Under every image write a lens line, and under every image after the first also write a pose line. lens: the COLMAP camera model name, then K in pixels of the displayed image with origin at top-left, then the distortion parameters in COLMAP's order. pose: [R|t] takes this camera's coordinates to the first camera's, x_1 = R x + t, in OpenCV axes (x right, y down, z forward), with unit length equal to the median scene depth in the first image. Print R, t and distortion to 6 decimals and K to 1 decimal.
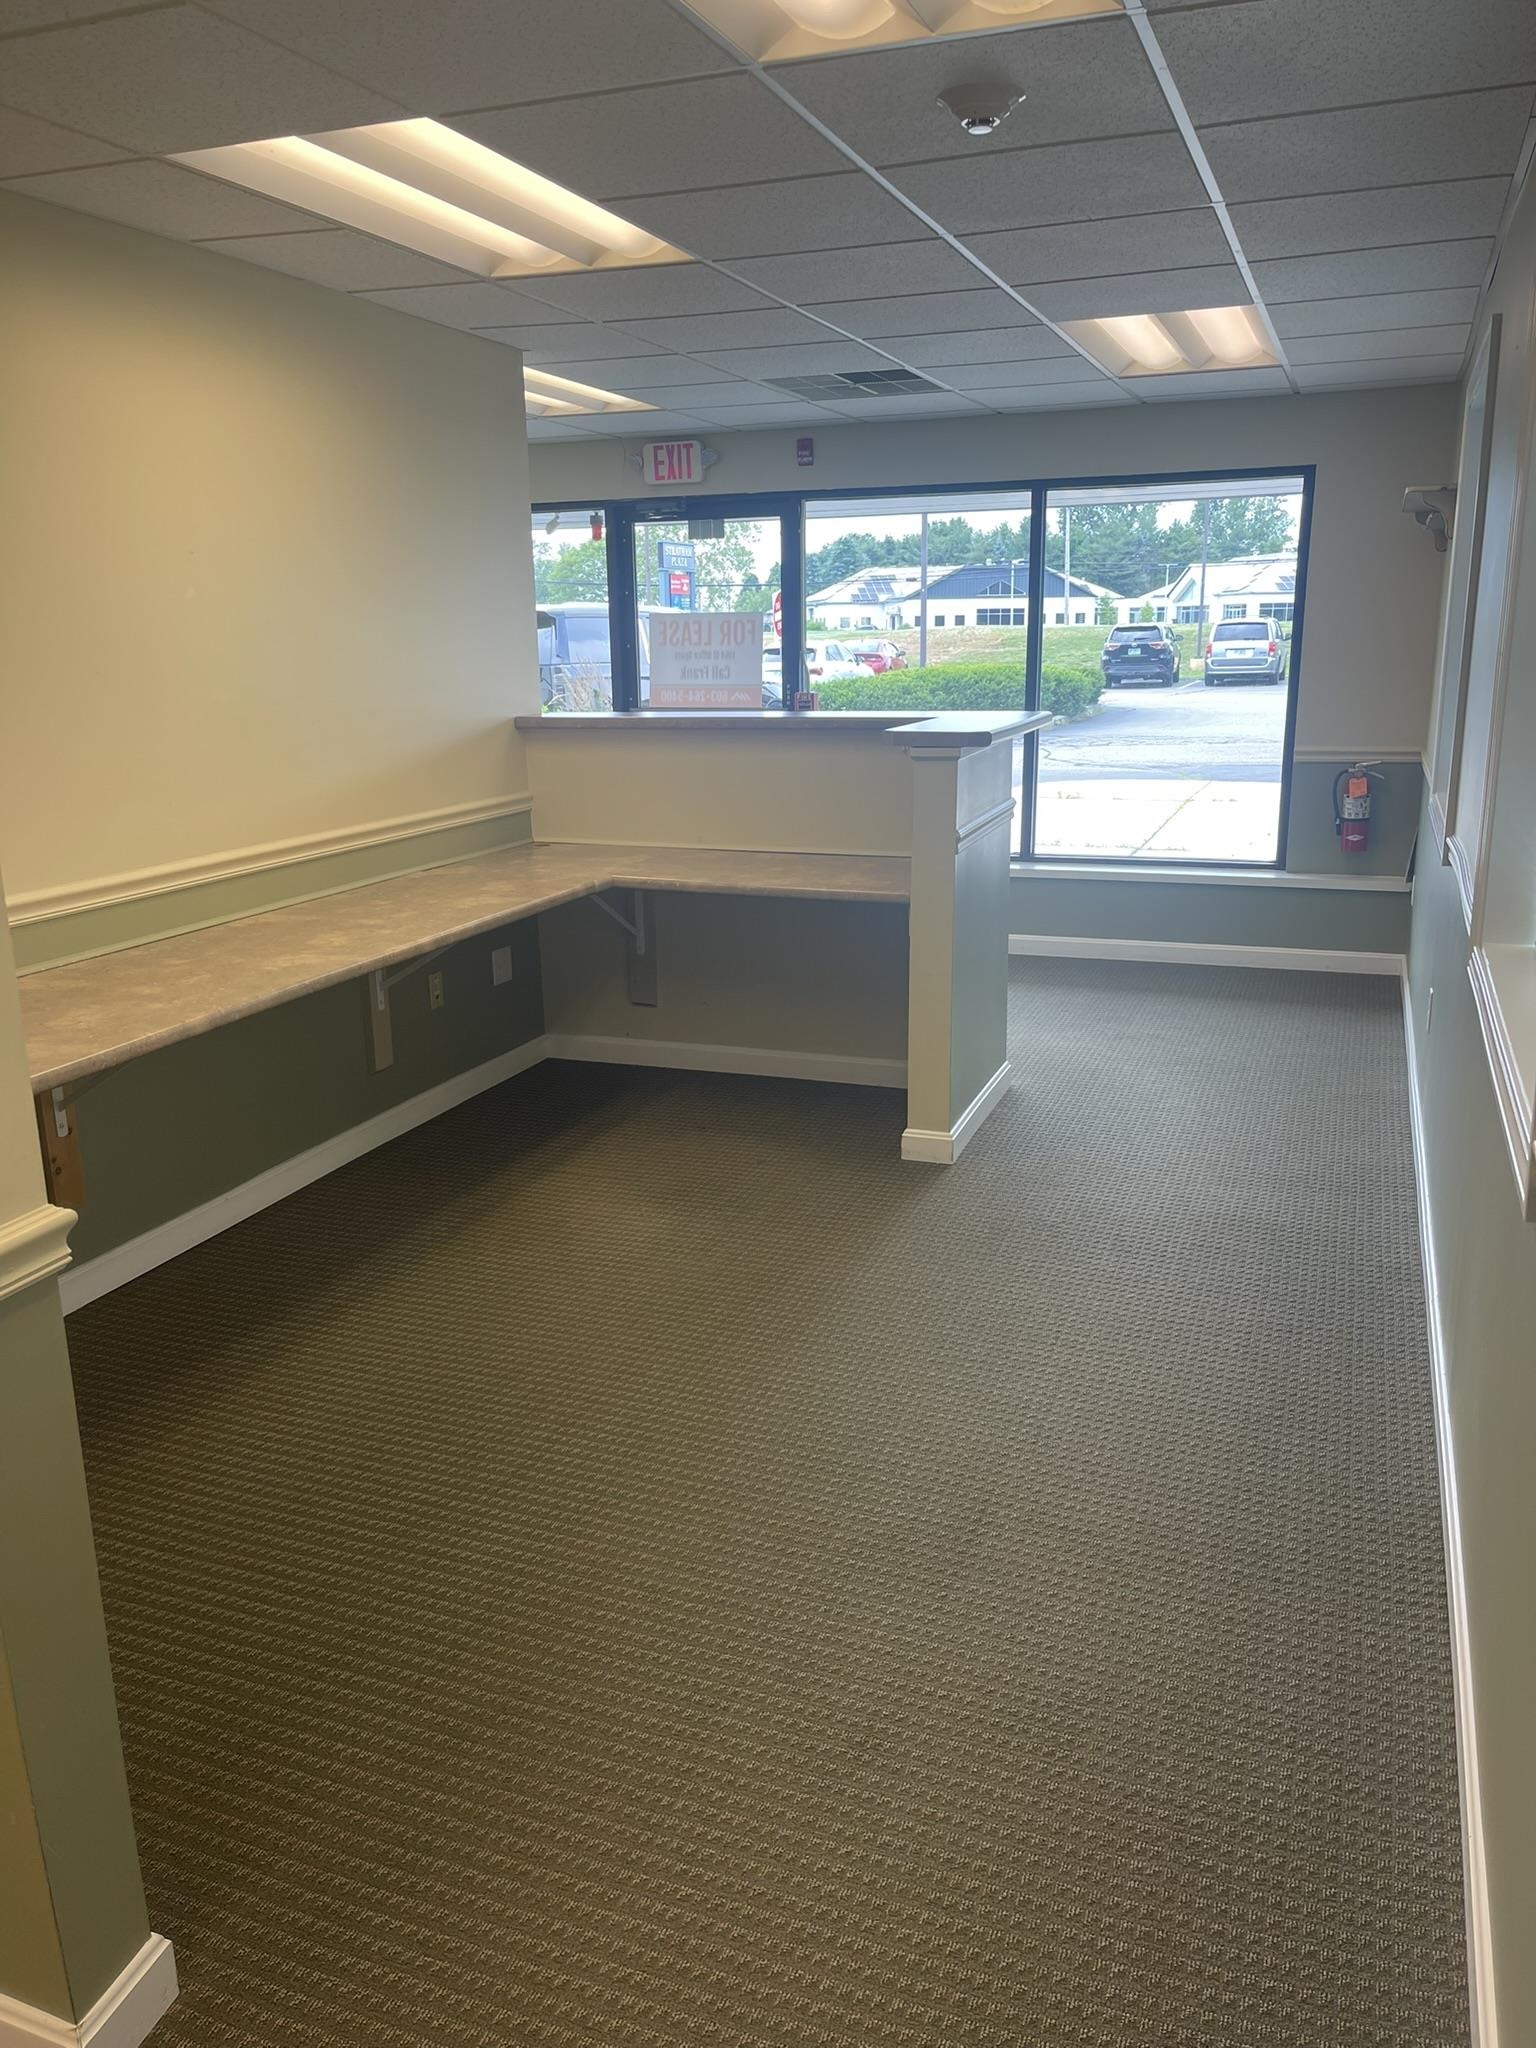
lens RADIAL K [[1504.9, 0, 768.0], [0, 1504.9, 1024.0], [0, 0, 1]] dist [0.023094, 0.001509]
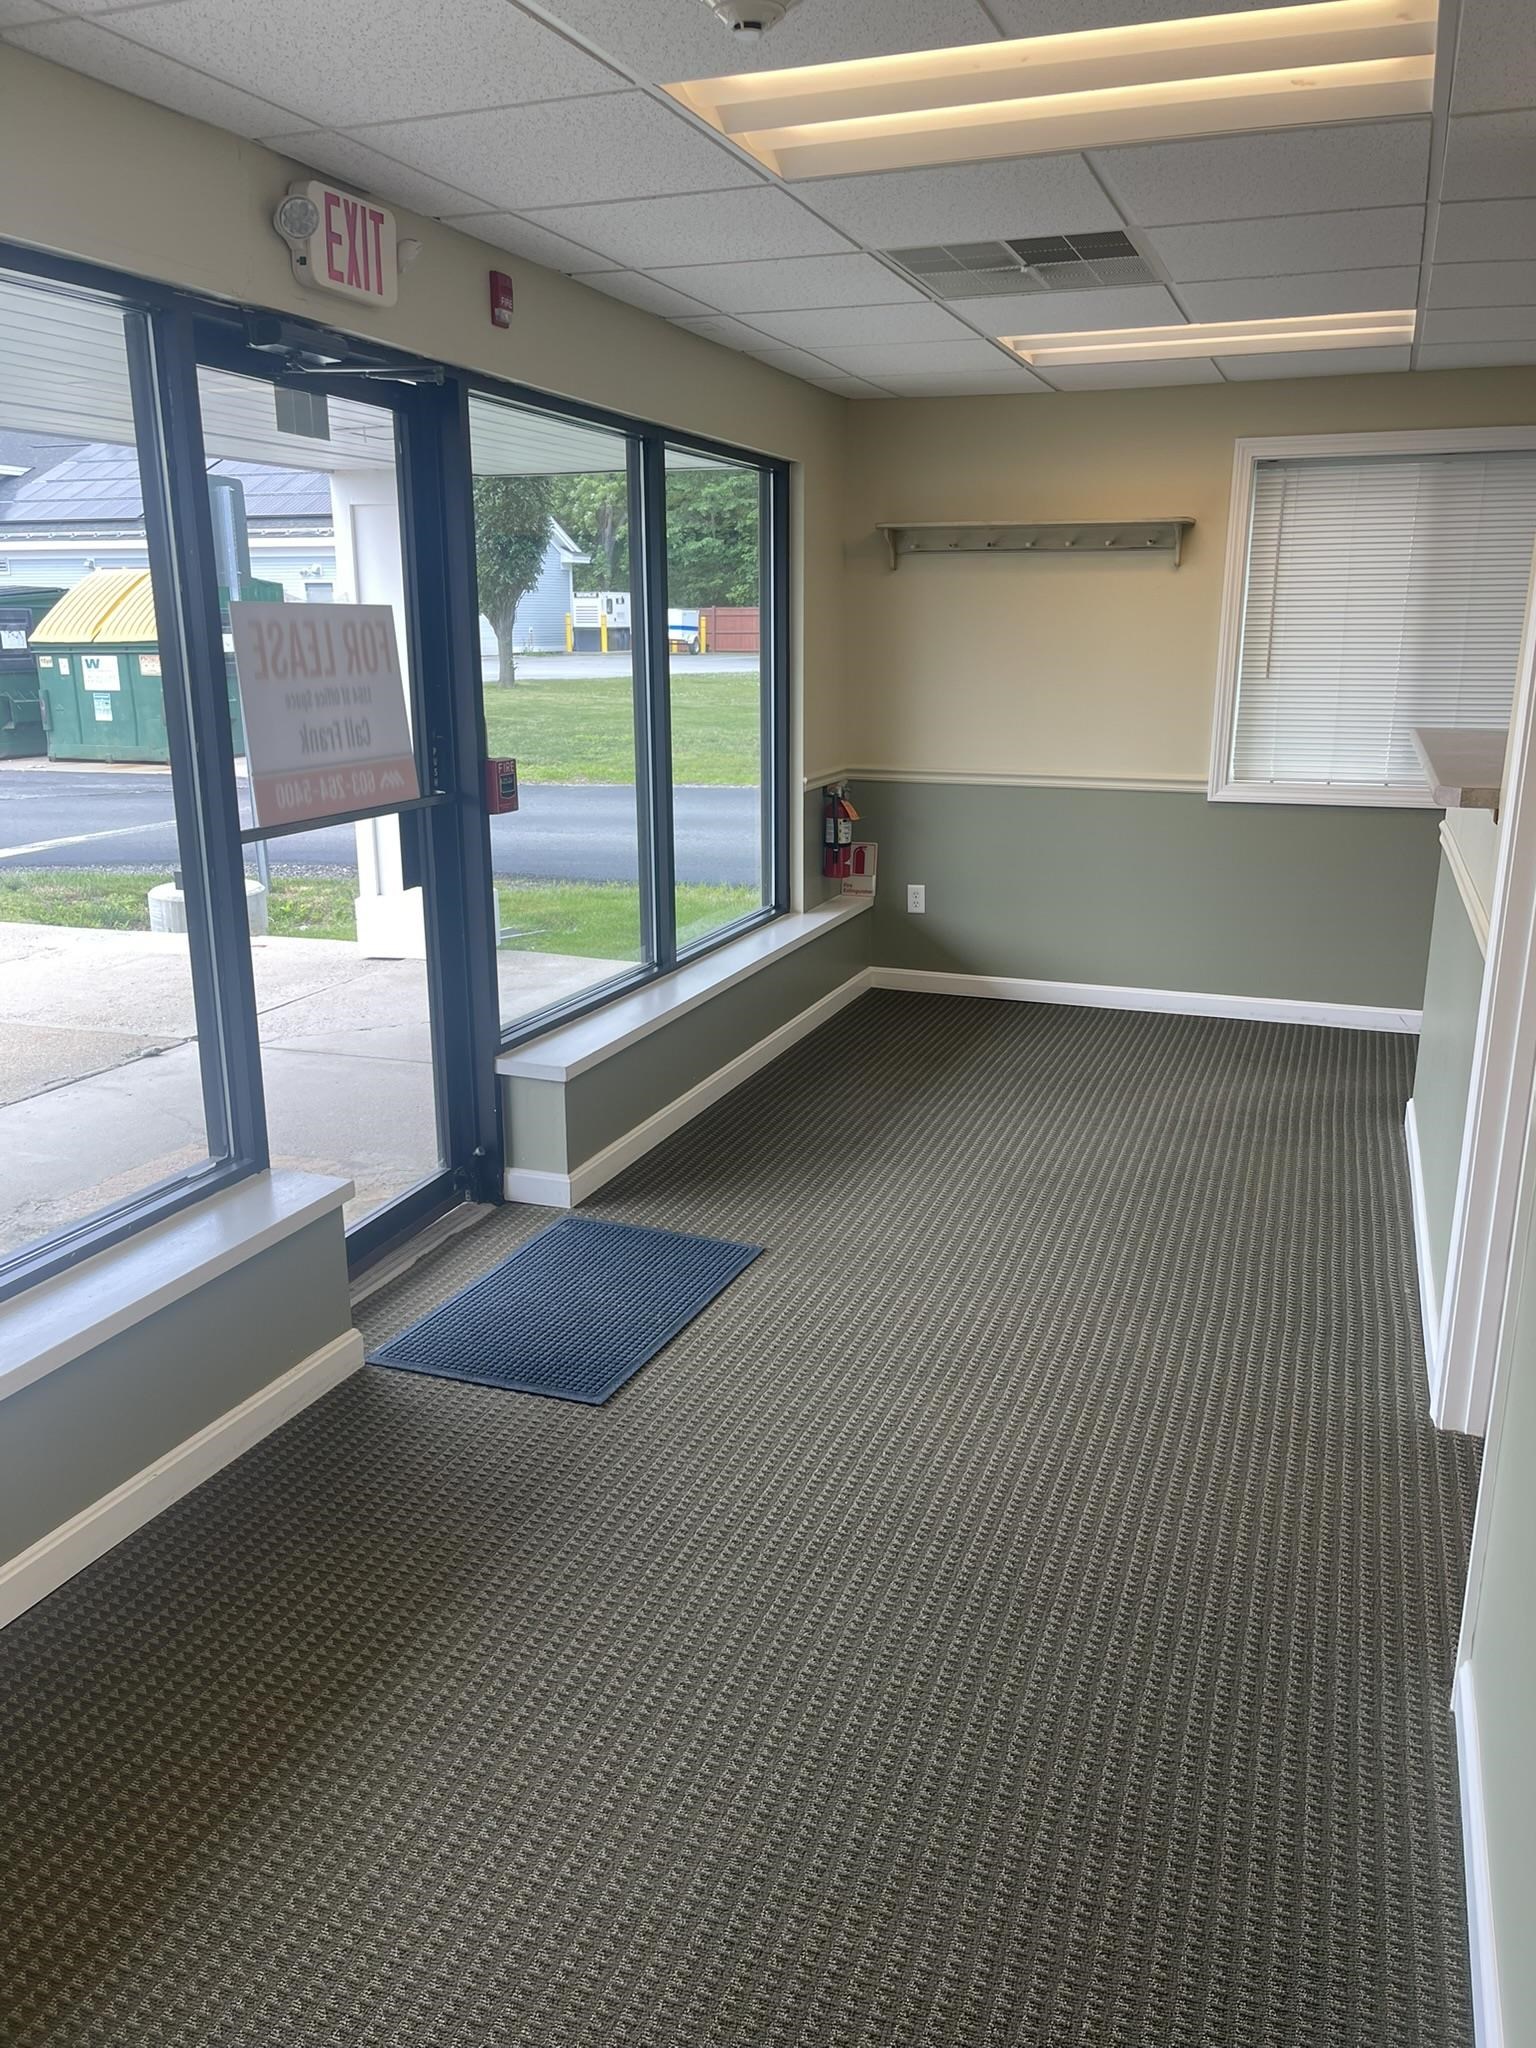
lens RADIAL K [[1504.9, 0, 768.0], [0, 1504.9, 1024.0], [0, 0, 1]] dist [0.023094, 0.001509]
pose [[-0.029197, -0.240456, 0.970221, -0.509115], [0.269835, 0.932703, 0.239278, -0.227523], [-0.962464, 0.268786, 0.037651, 0.888028]]
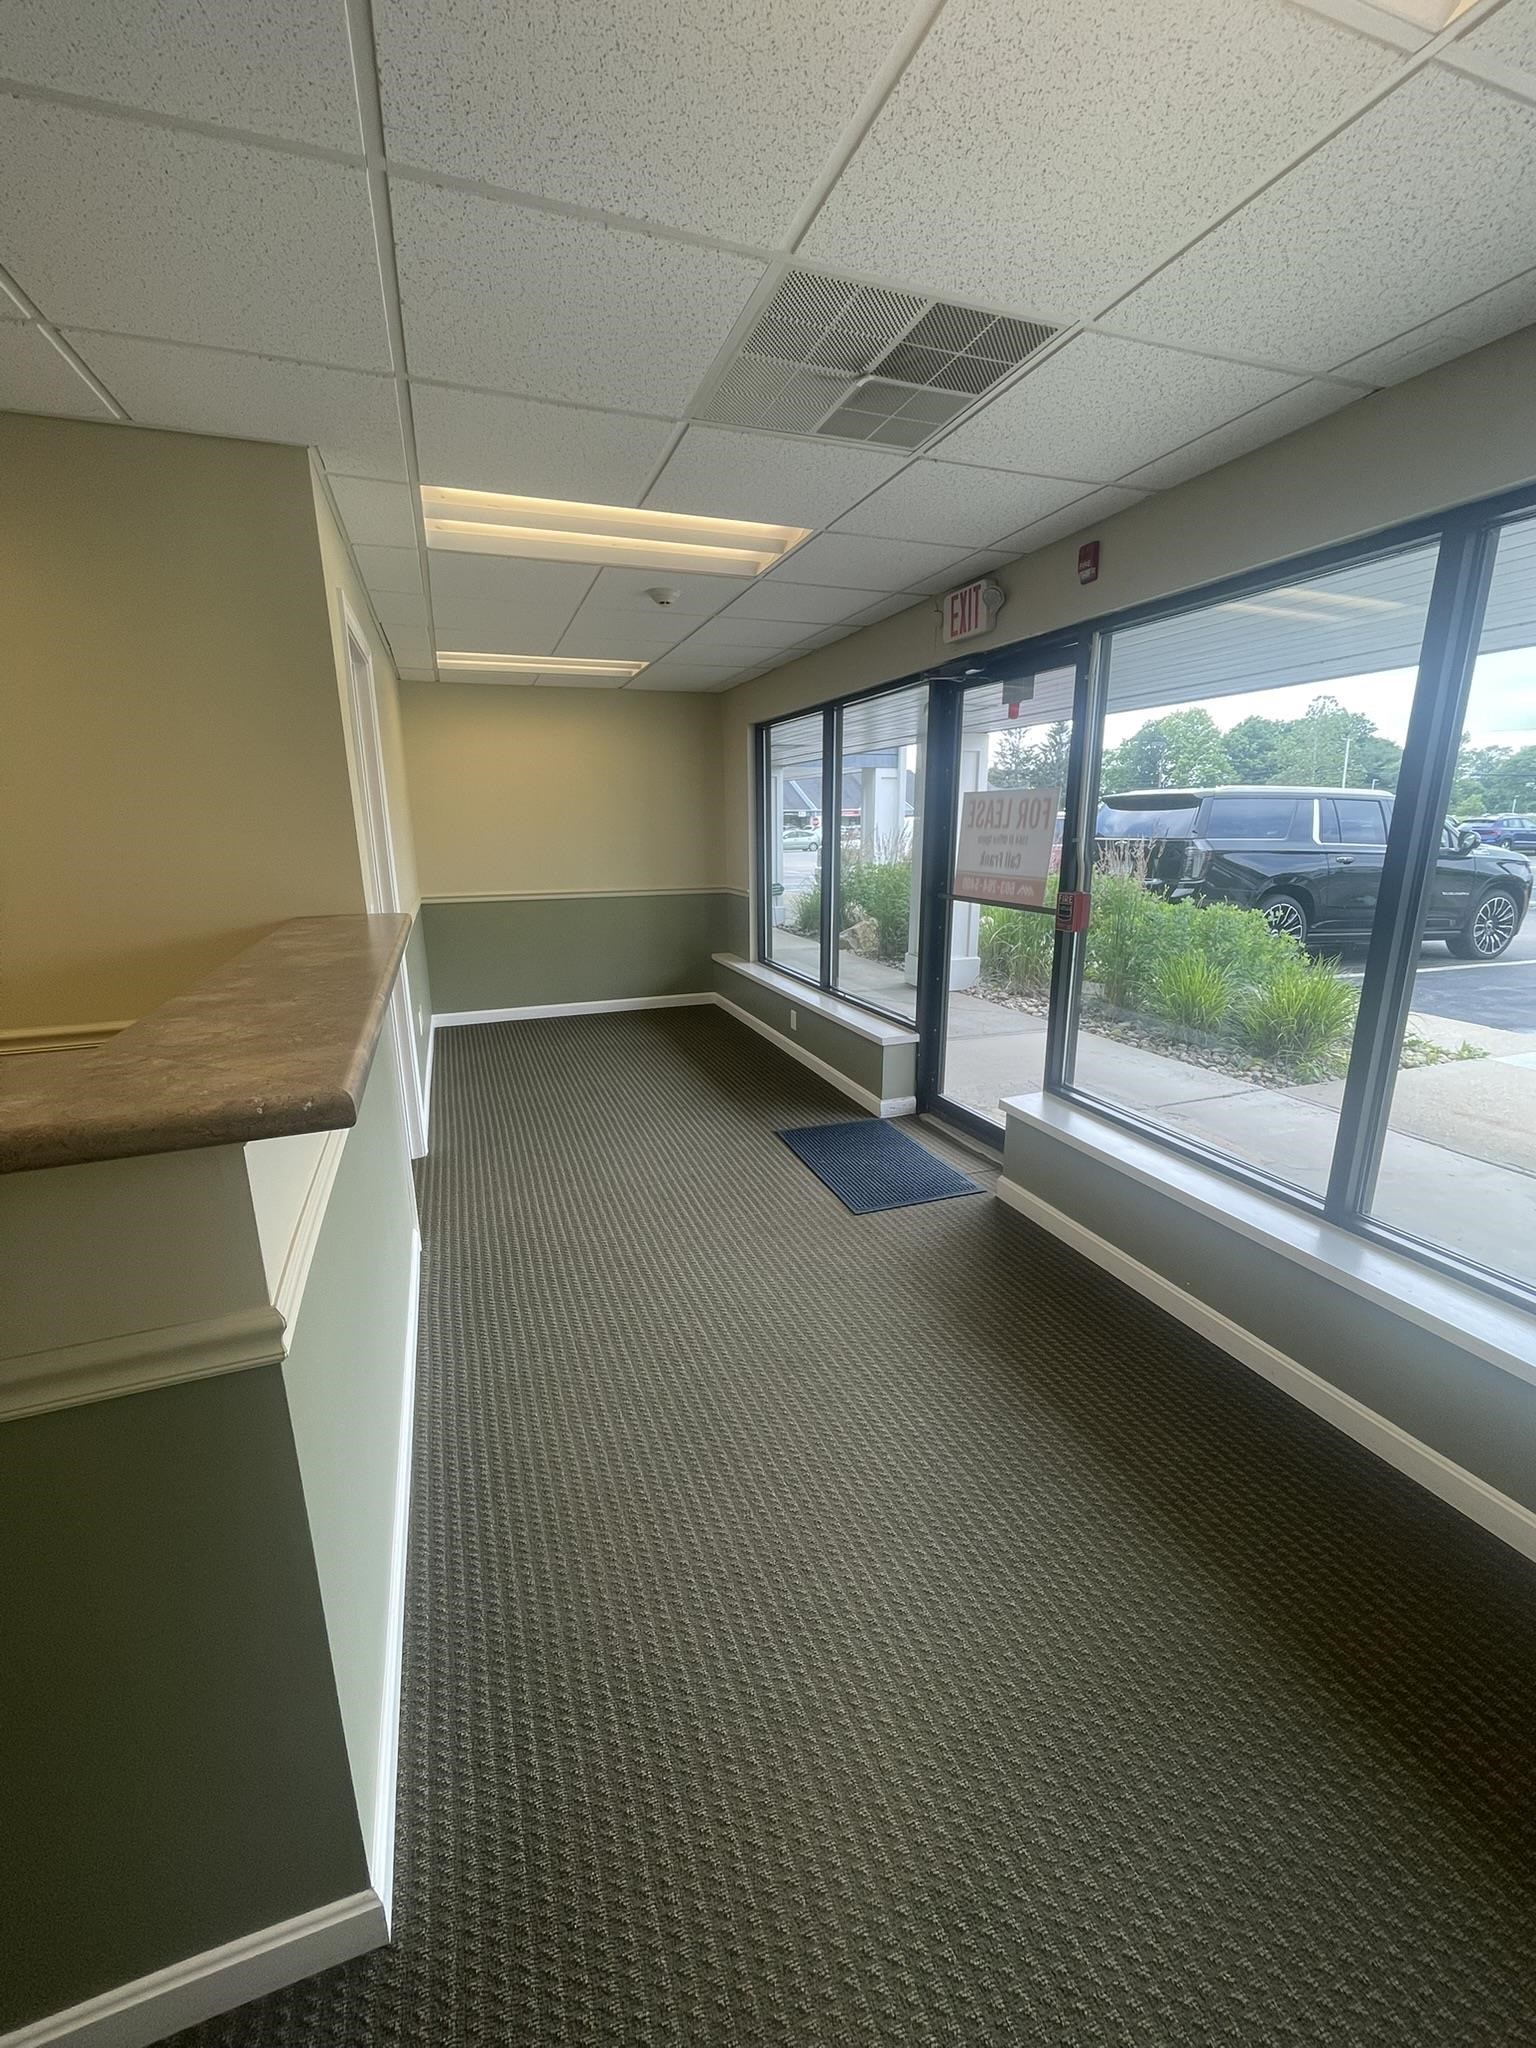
lens RADIAL K [[850.0, 0, 759.4], [0, 850.0, 1015.7], [0, 0, 1]] dist [-0.000113, -0.000485]
pose [[0.677981, 0.173264, -0.714368, 0.225737], [-0.189531, 0.980169, 0.057855, -0.150212], [0.710225, 0.096170, 0.697375, 0.581963]]
